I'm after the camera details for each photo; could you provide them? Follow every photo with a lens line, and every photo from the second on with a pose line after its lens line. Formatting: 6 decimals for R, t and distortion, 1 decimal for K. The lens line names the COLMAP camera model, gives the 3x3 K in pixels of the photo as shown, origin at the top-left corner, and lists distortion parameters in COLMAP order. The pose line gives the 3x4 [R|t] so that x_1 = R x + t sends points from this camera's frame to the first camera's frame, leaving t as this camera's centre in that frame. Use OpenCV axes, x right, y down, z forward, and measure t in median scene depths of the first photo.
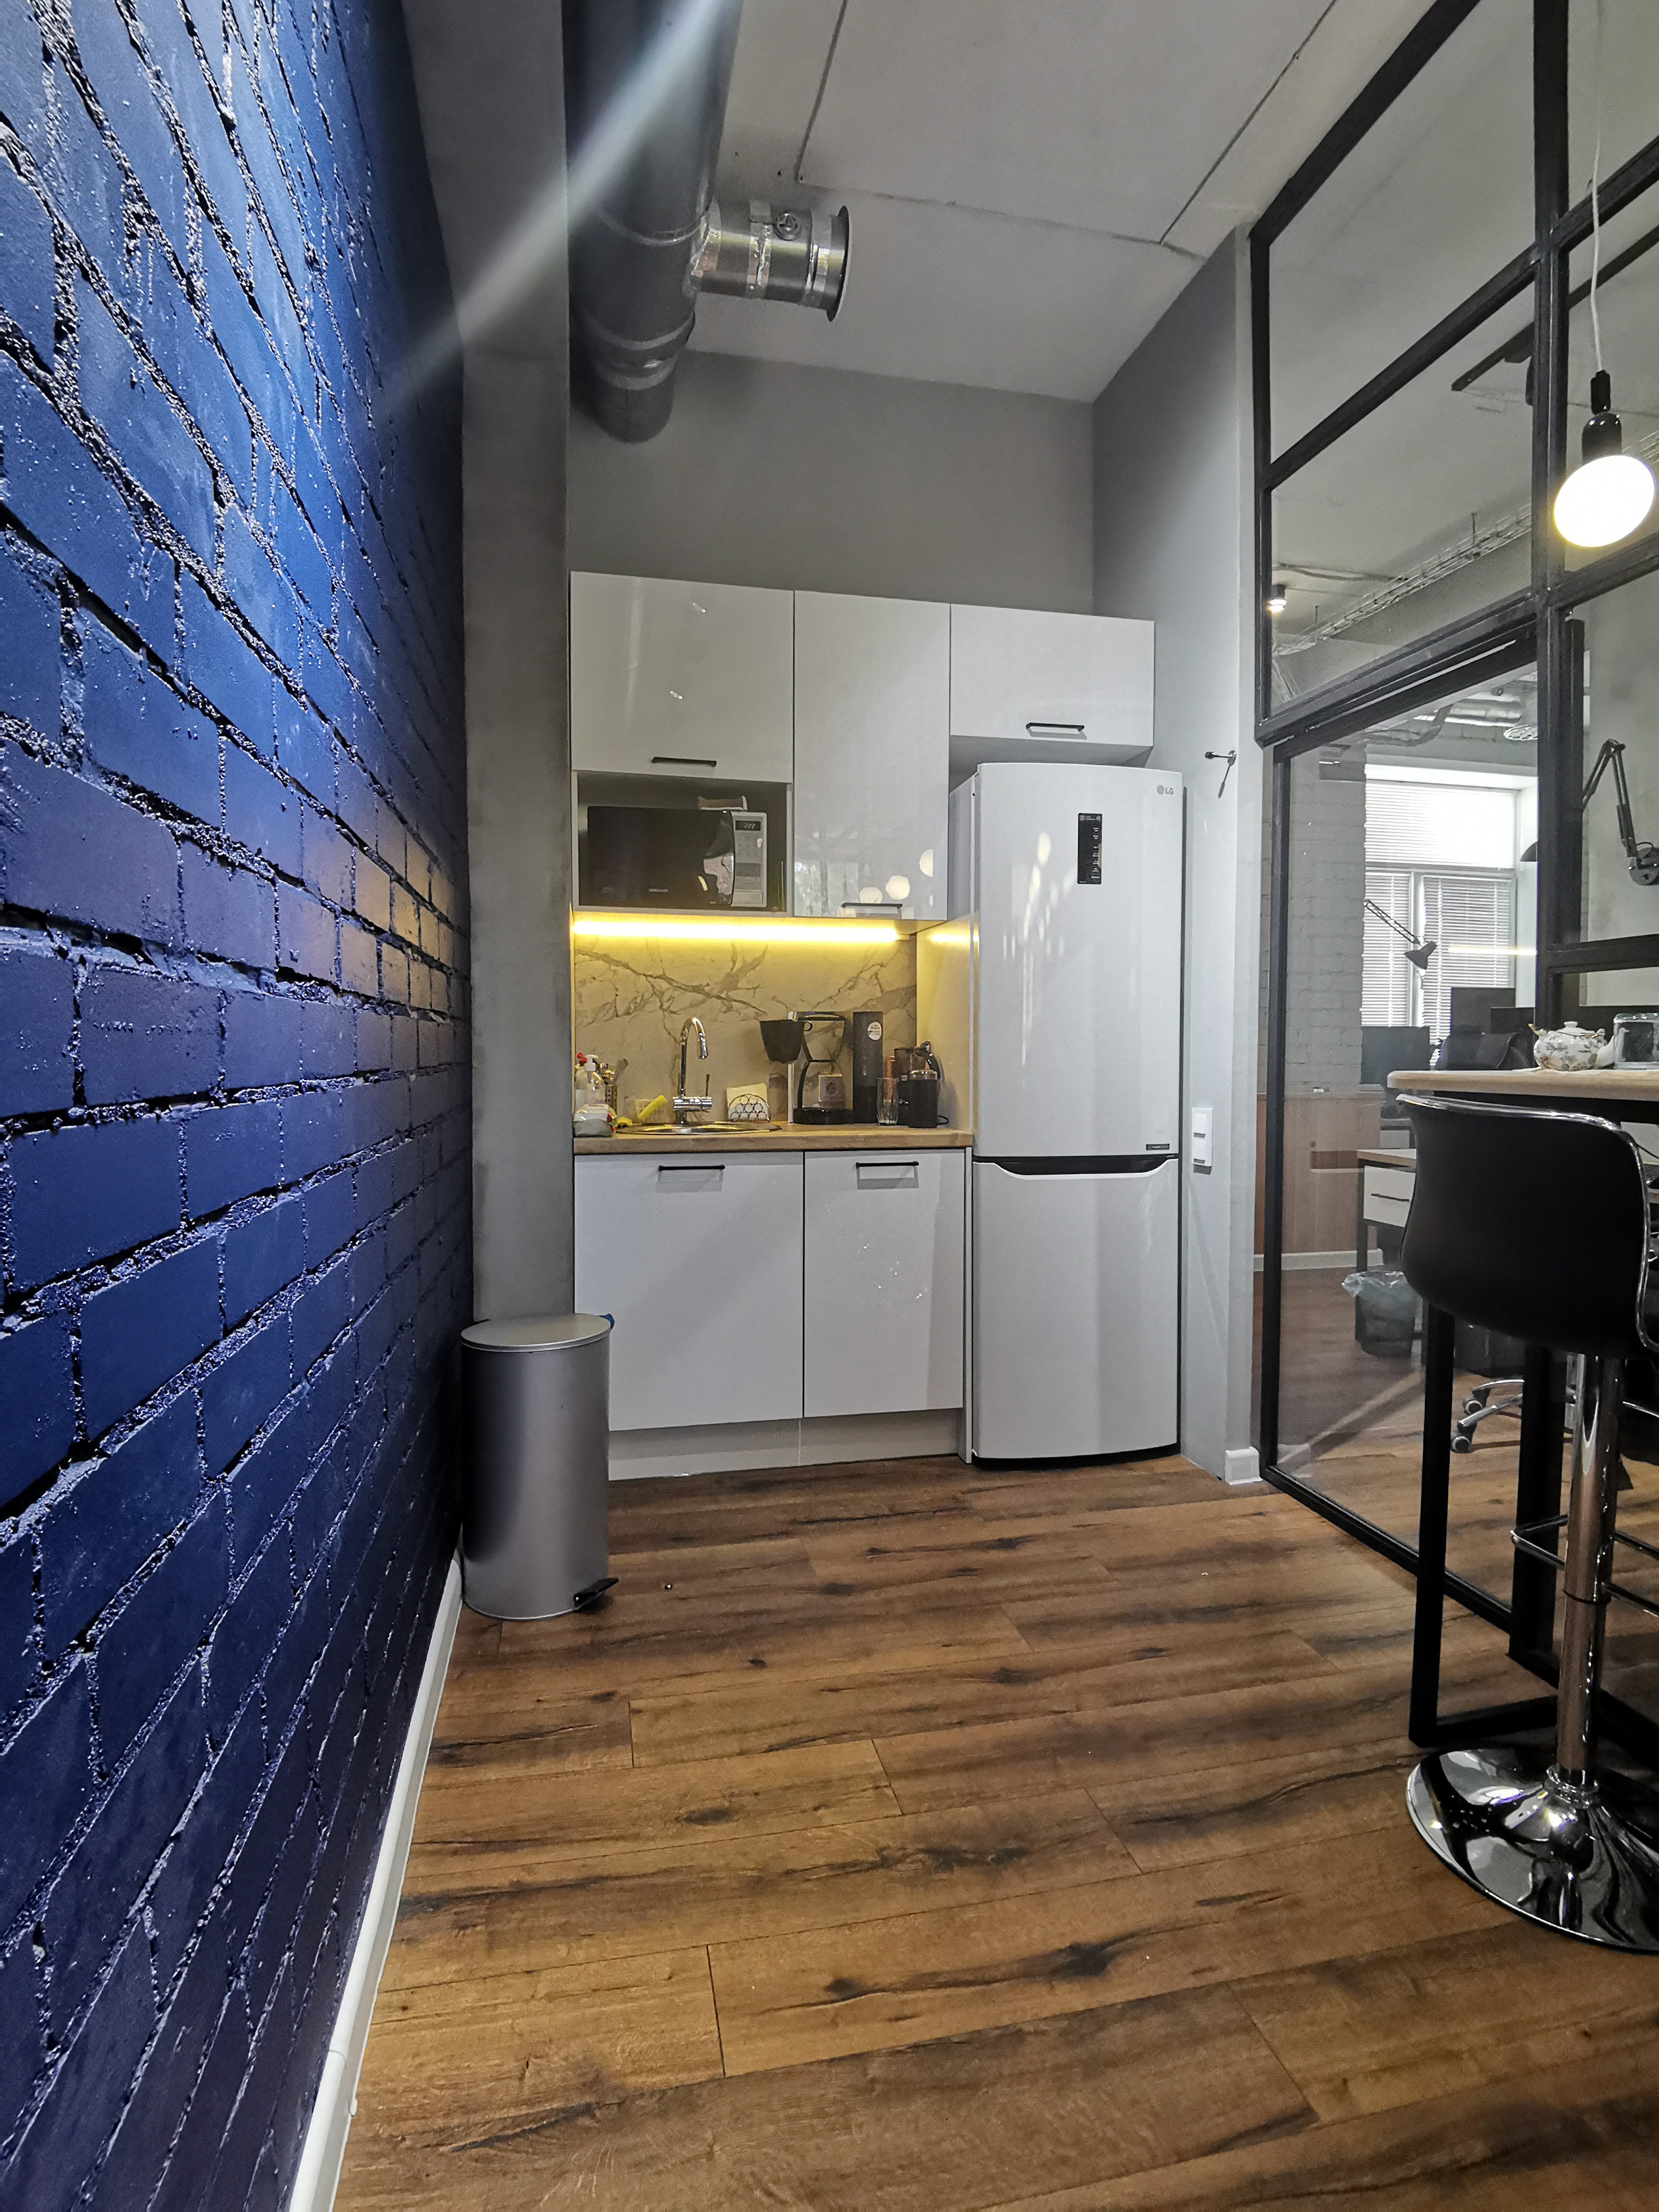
lens RADIAL K [[1110.4, 0, 829.8], [0, 1110.4, 1112.7], [0, 0, 1]] dist [-0.026019, -0.002649]
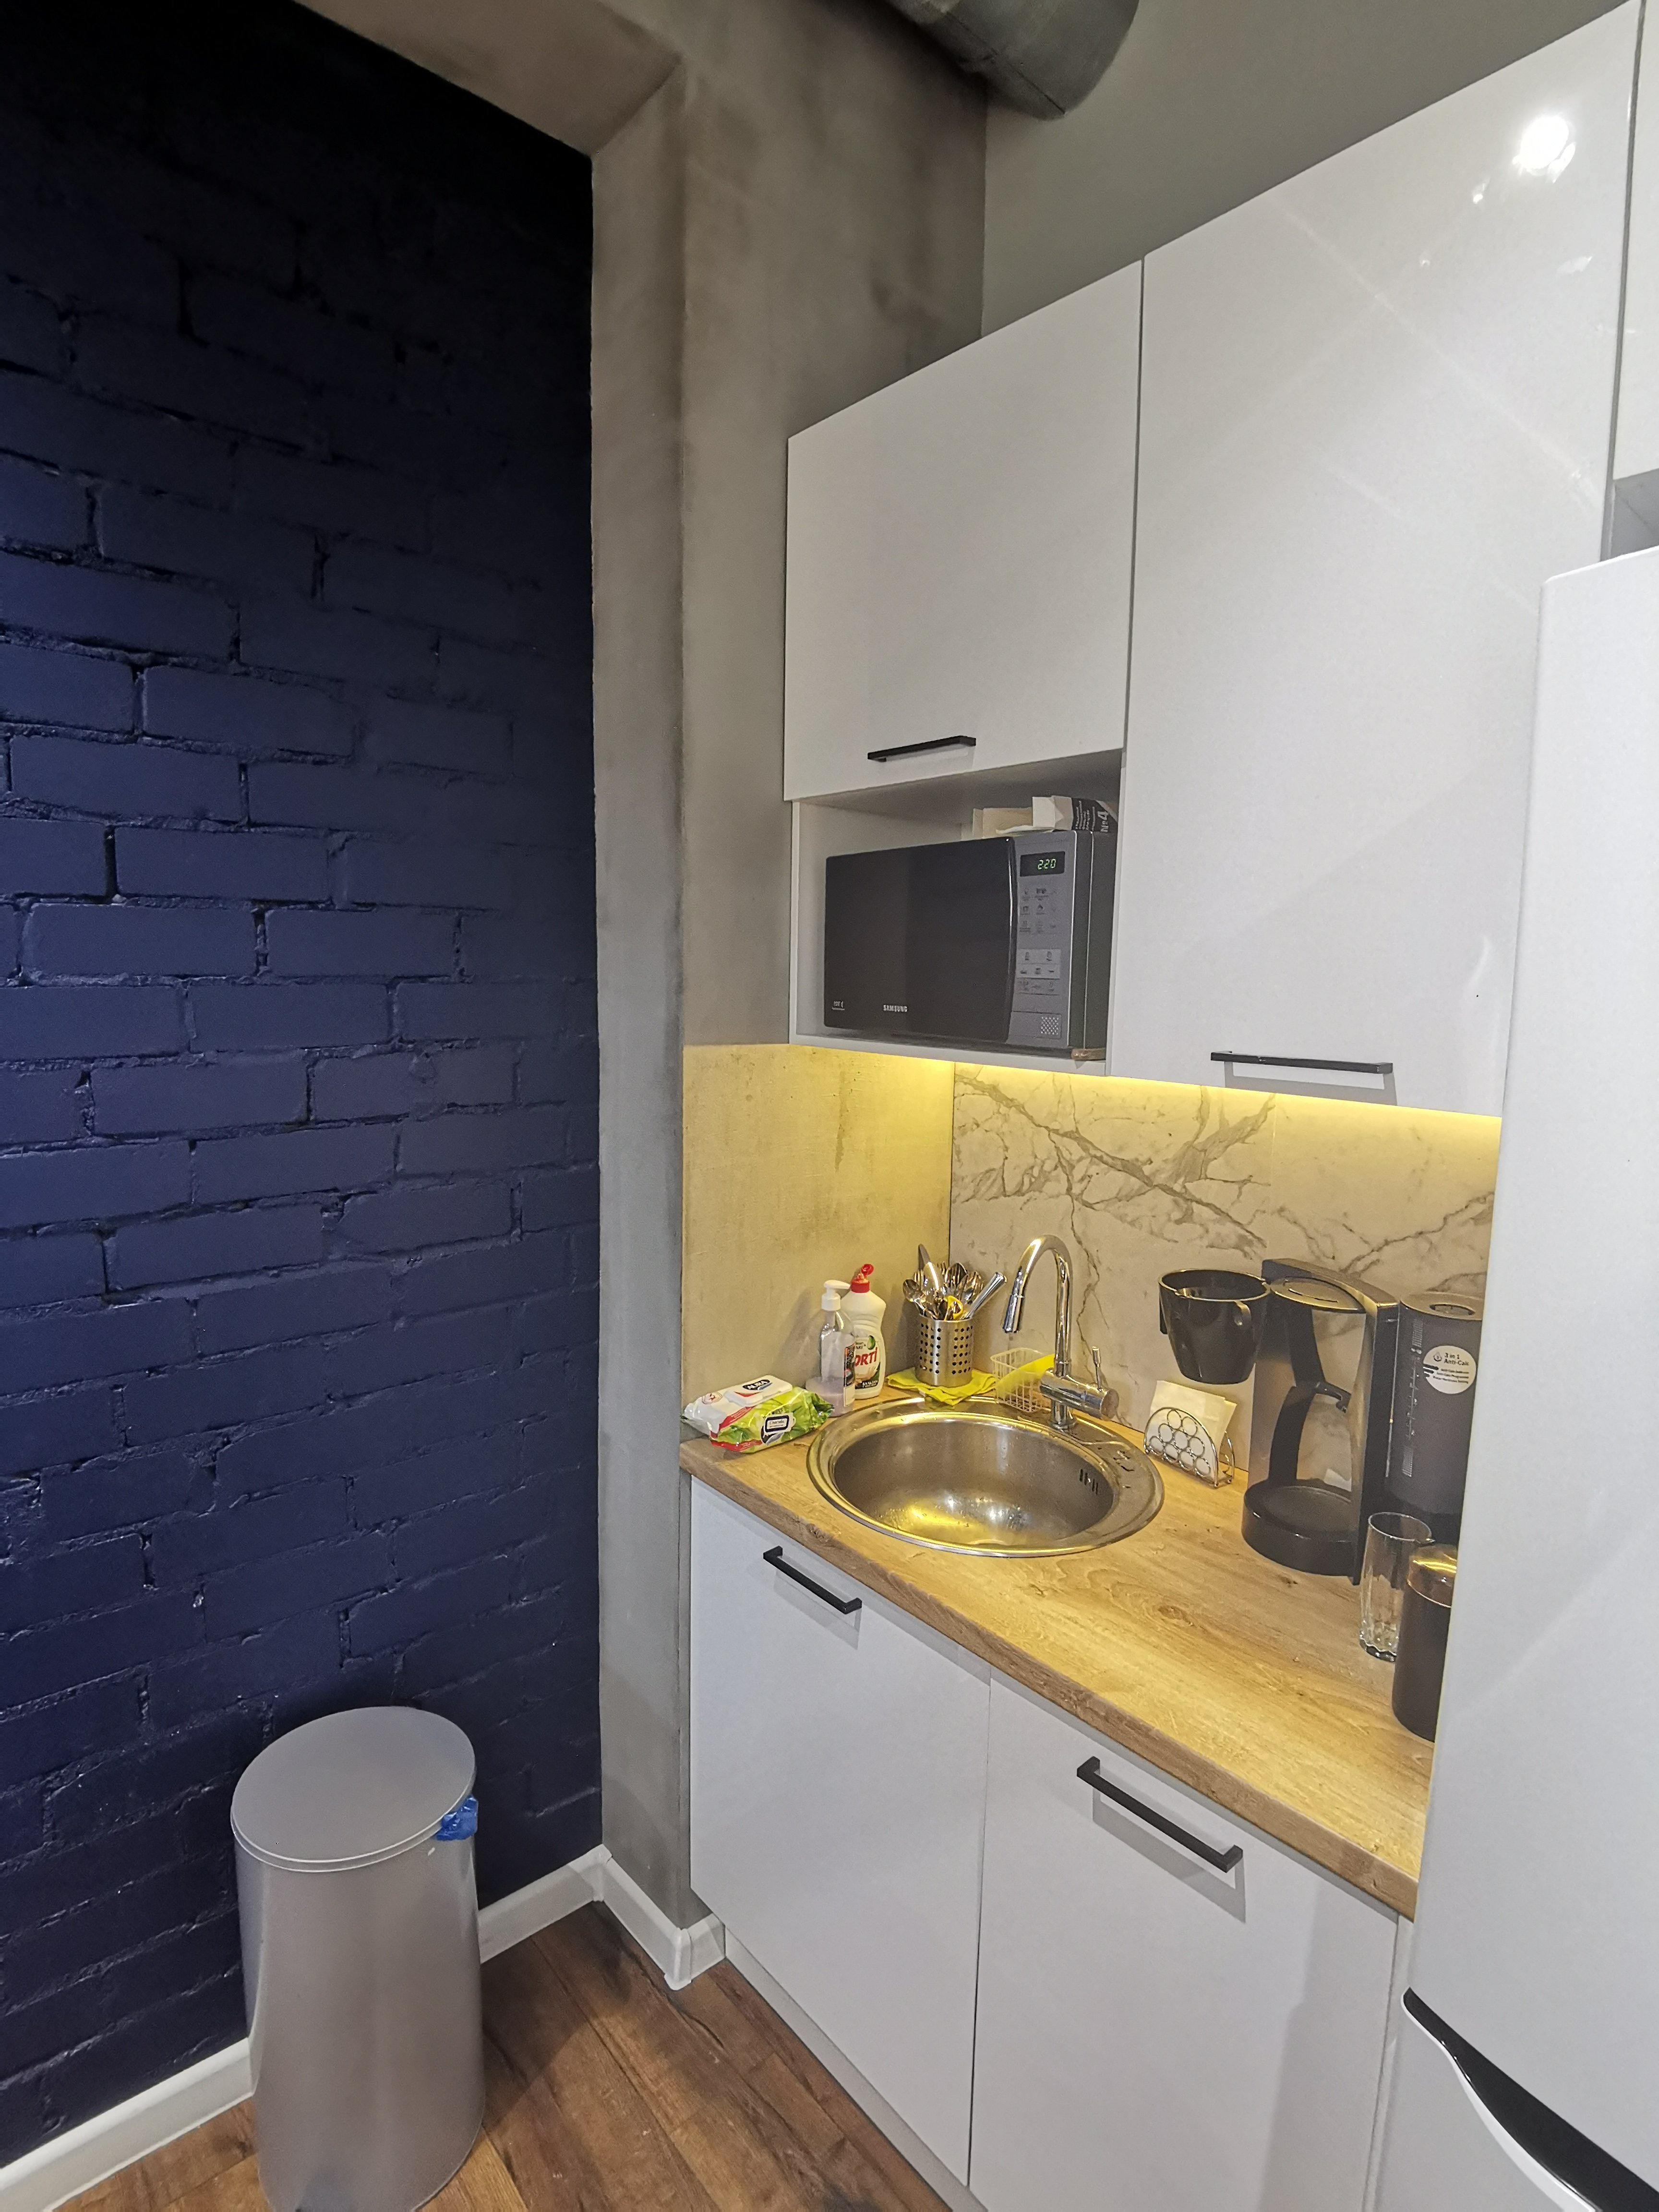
lens RADIAL K [[1110.4, 0, 819.9], [0, 1110.4, 1085.1], [0, 0, 1]] dist [-0.026019, -0.002649]
pose [[0.468535, 0.108280, -0.876784, 0.251604], [-0.051467, 0.994120, 0.095268, -0.191494], [0.881945, 0.000490, 0.471353, 0.653319]]
